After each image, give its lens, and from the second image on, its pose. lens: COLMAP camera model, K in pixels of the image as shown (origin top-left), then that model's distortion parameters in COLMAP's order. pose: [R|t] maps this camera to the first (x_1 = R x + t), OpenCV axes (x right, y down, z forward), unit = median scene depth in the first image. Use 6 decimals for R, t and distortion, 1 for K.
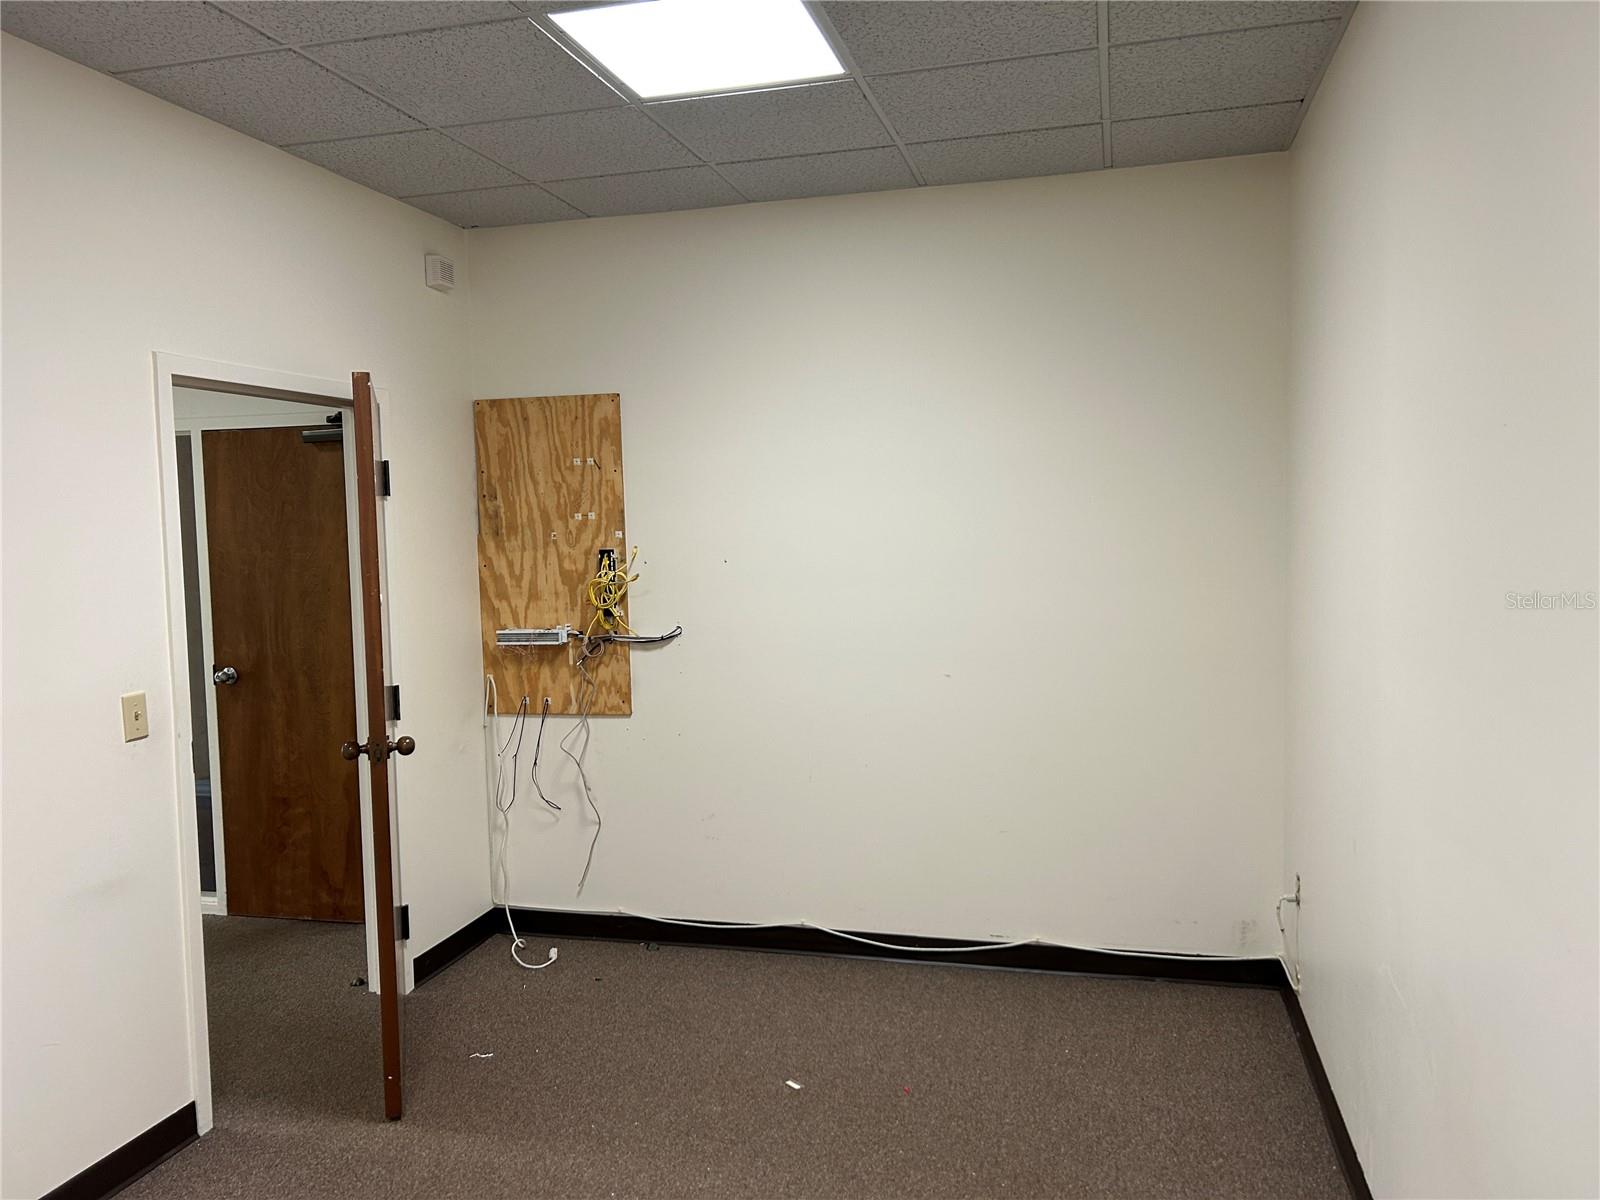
lens RADIAL K [[1191.7, 0, 796.0], [0, 1191.7, 613.3], [0, 0, 1]] dist [0.117970, -0.176677]
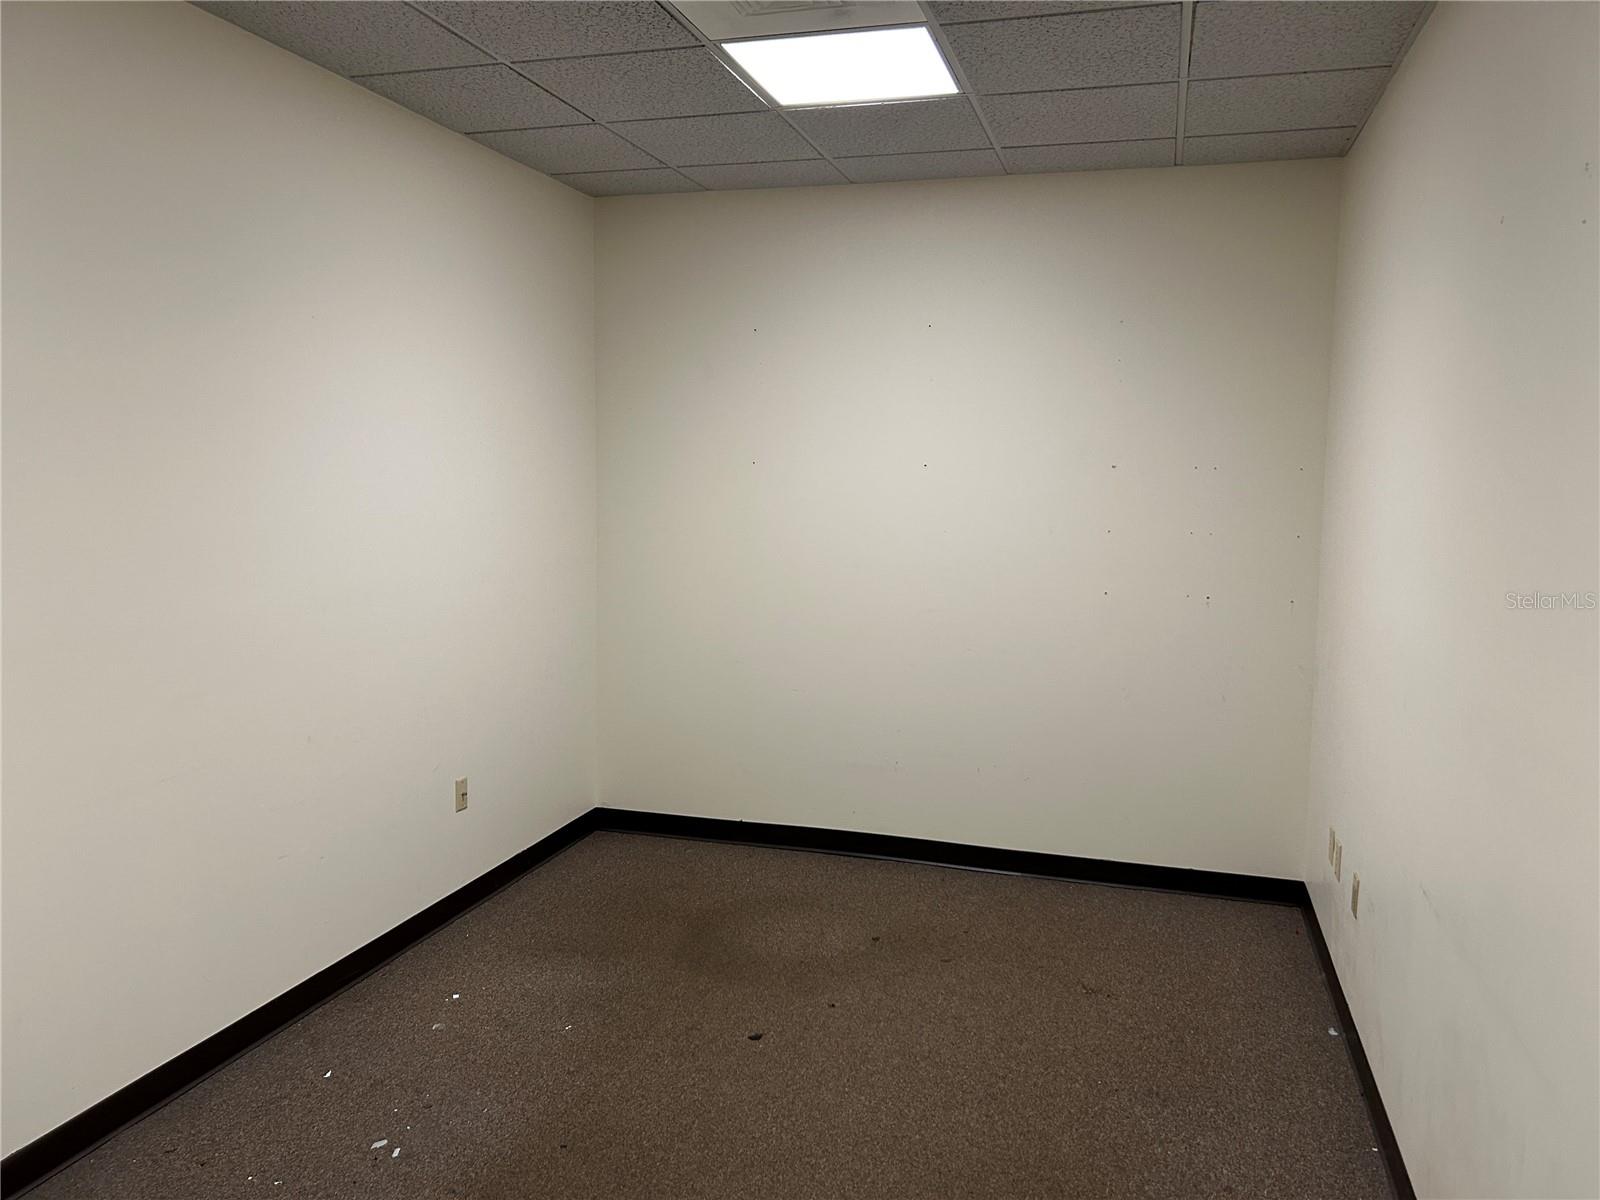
lens RADIAL K [[1225.0, 0, 800.0], [0, 1225.0, 600.0], [0, 0, 1]] dist [0.091590, -0.000595]
pose [[0.998847, 0.039191, -0.027719, -0.051602], [-0.038459, 0.998910, 0.026467, 0.017617], [0.028726, -0.025370, 0.999265, -0.190391]]
